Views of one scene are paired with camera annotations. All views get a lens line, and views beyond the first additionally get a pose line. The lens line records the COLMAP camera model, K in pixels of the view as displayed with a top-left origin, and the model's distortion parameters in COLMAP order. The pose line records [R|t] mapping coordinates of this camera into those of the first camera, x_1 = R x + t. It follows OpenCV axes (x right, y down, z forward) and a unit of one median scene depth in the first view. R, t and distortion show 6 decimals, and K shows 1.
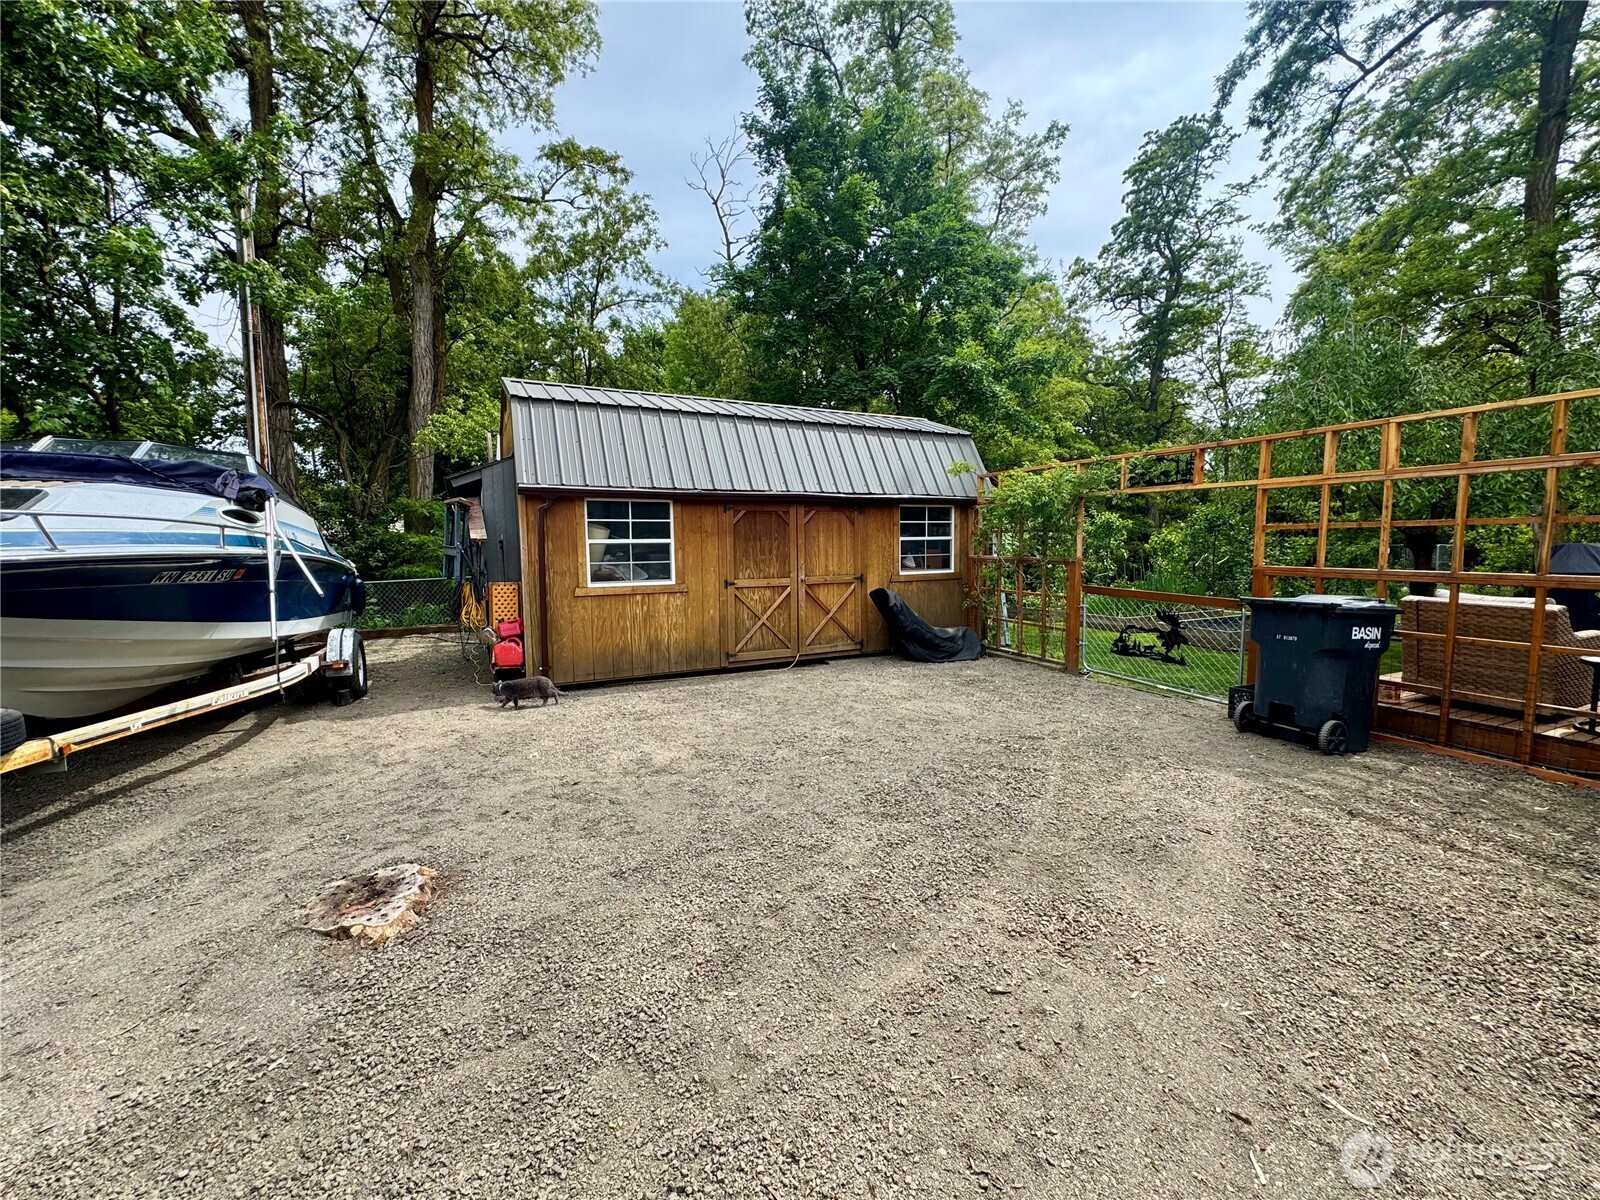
lens RADIAL K [[647.5, 0, 798.9], [0, 647.5, 585.5], [0, 0, 1]] dist [0.000213, -0.000285]
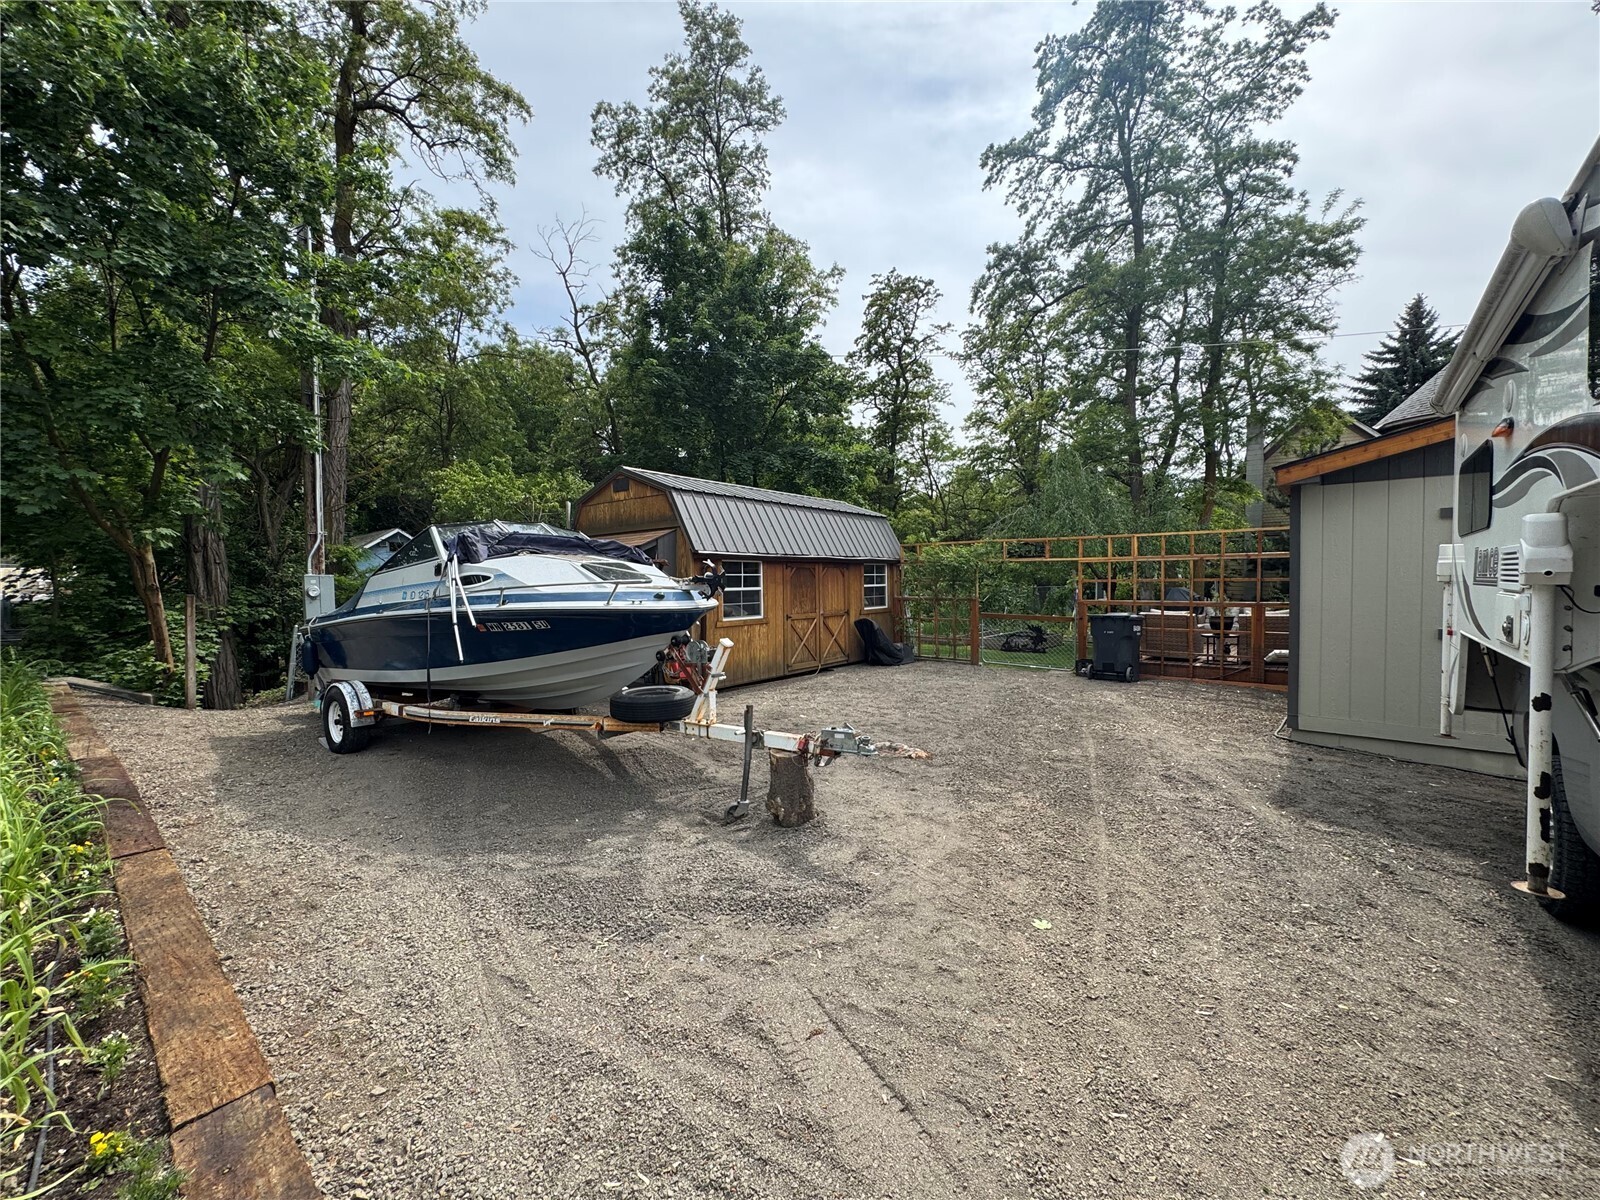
lens RADIAL K [[637.4, 0, 800.8], [0, 637.4, 599.4], [0, 0, 1]] dist [-0.000074, -0.000296]
pose [[0.907438, -0.011319, 0.420034, -0.624754], [0.029271, 0.998911, -0.036319, 0.009267], [-0.419165, 0.045252, 0.906782, -0.298873]]
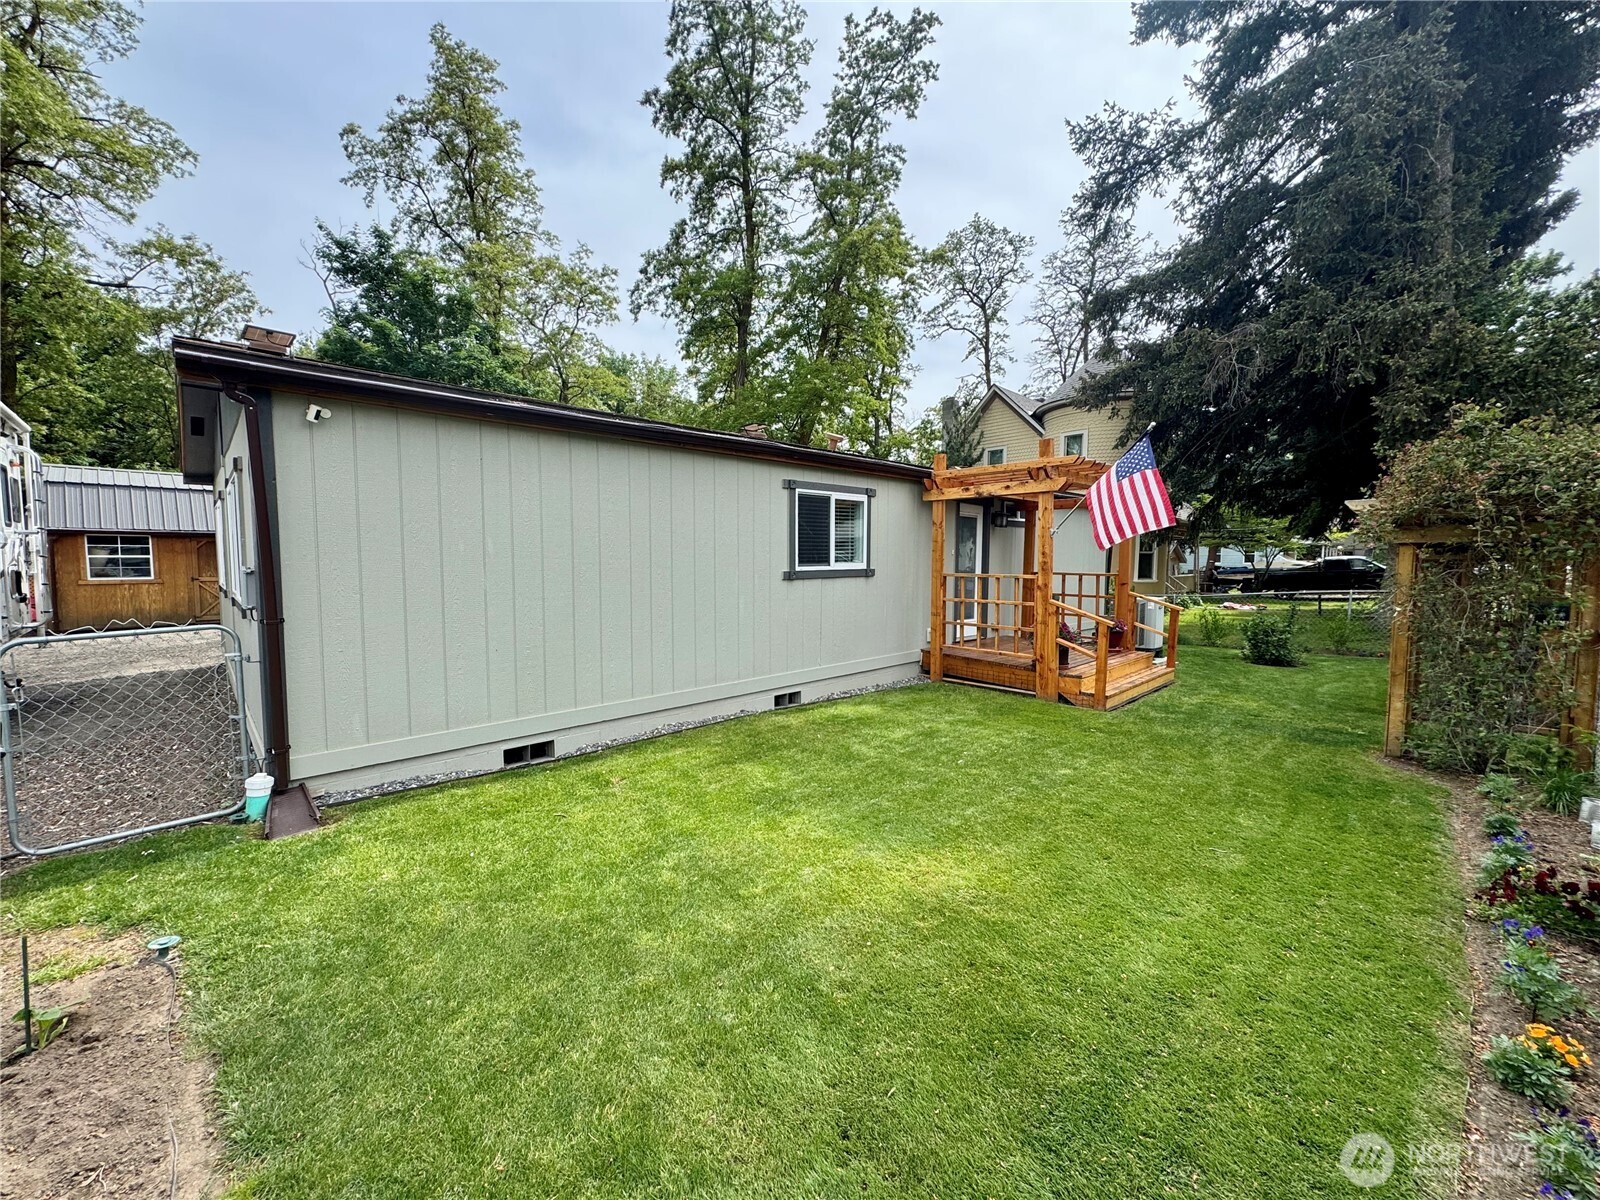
lens RADIAL K [[637.4, 0, 800.8], [0, 637.4, 599.4], [0, 0, 1]] dist [-0.000074, -0.000296]
pose [[0.940918, -0.008828, 0.338519, 0.850440], [0.009919, 0.999950, -0.001492, 0.069730], [-0.338489, 0.004761, 0.940958, -1.248334]]
